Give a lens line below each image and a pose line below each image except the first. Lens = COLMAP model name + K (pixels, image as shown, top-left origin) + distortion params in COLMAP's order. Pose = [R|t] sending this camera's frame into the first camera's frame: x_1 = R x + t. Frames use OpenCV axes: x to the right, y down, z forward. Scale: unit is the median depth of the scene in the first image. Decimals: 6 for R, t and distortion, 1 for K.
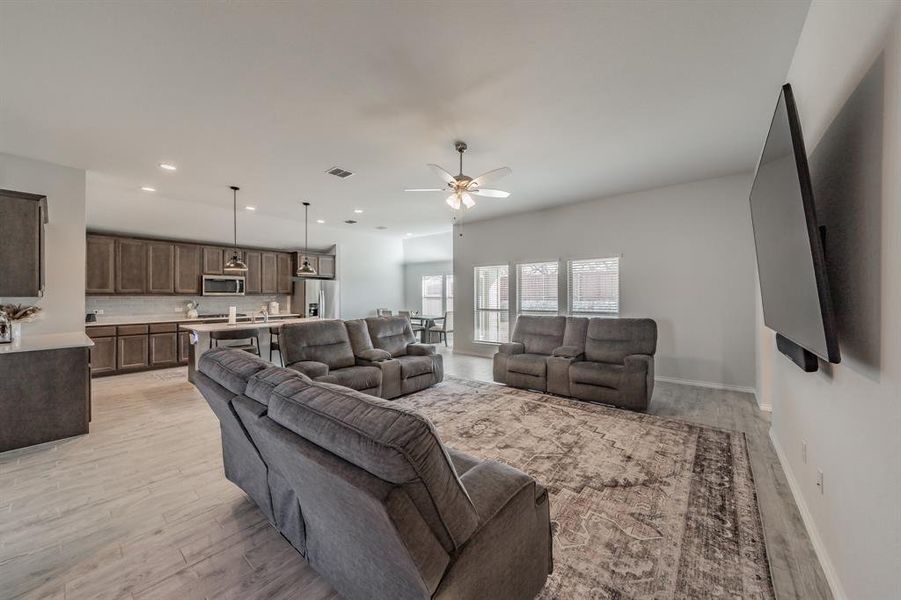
lens RADIAL K [[323.6, 0, 448.0], [0, 323.6, 294.1], [0, 0, 1]] dist [-0.001309, 0.000565]
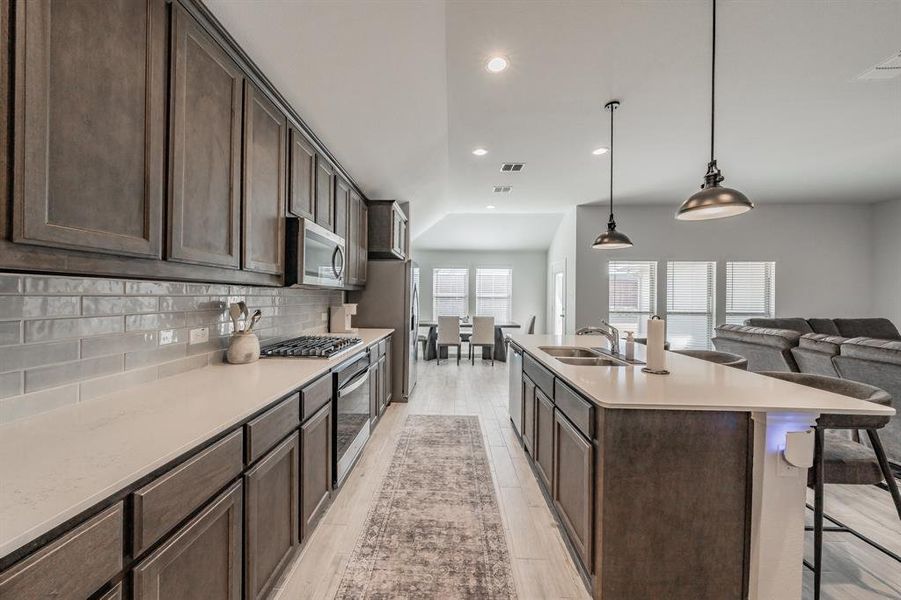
lens RADIAL K [[323.6, 0, 443.1], [0, 323.6, 293.4], [0, 0, 1]] dist [-0.001309, 0.000565]
pose [[0.792855, 0.016364, 0.609191, -0.965087], [-0.015719, 0.999856, -0.006400, 0.014322], [-0.609208, -0.004502, 0.792998, 0.782566]]
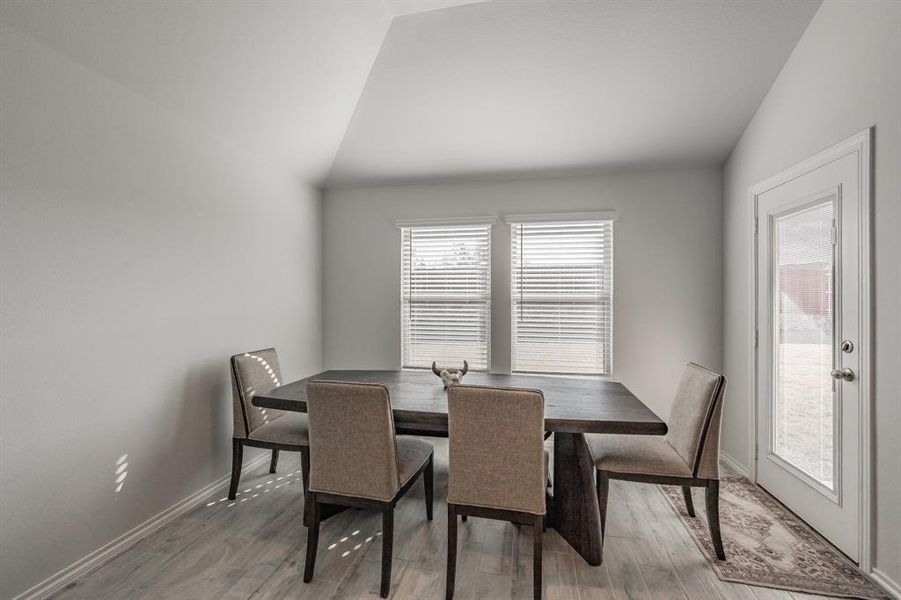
lens RADIAL K [[356.8, 0, 453.2], [0, 356.8, 296.5], [0, 0, 1]] dist [-0.001678, 0.000259]
pose [[0.878571, 0.005254, 0.477582, -0.371620], [-0.008380, 0.999955, 0.004415, 0.010447], [-0.477538, -0.007881, 0.878576, 1.326050]]
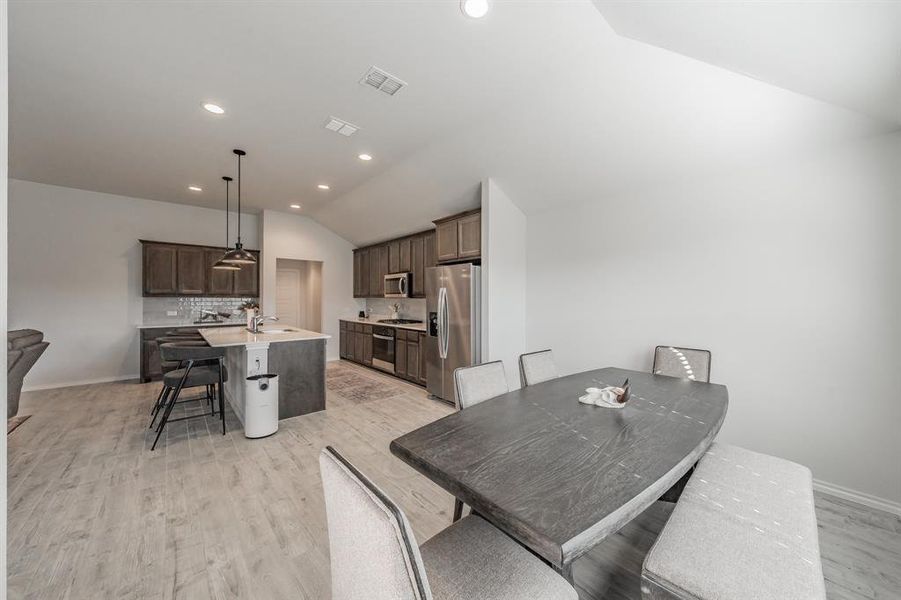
lens RADIAL K [[323.6, 0, 478.6], [0, 323.6, 297.7], [0, 0, 1]] dist [-0.001309, 0.000565]
pose [[-0.125980, -0.003957, -0.992025, 0.134807], [0.001229, 0.999991, -0.004145, 0.010542], [0.992032, -0.001741, -0.125974, 1.586533]]
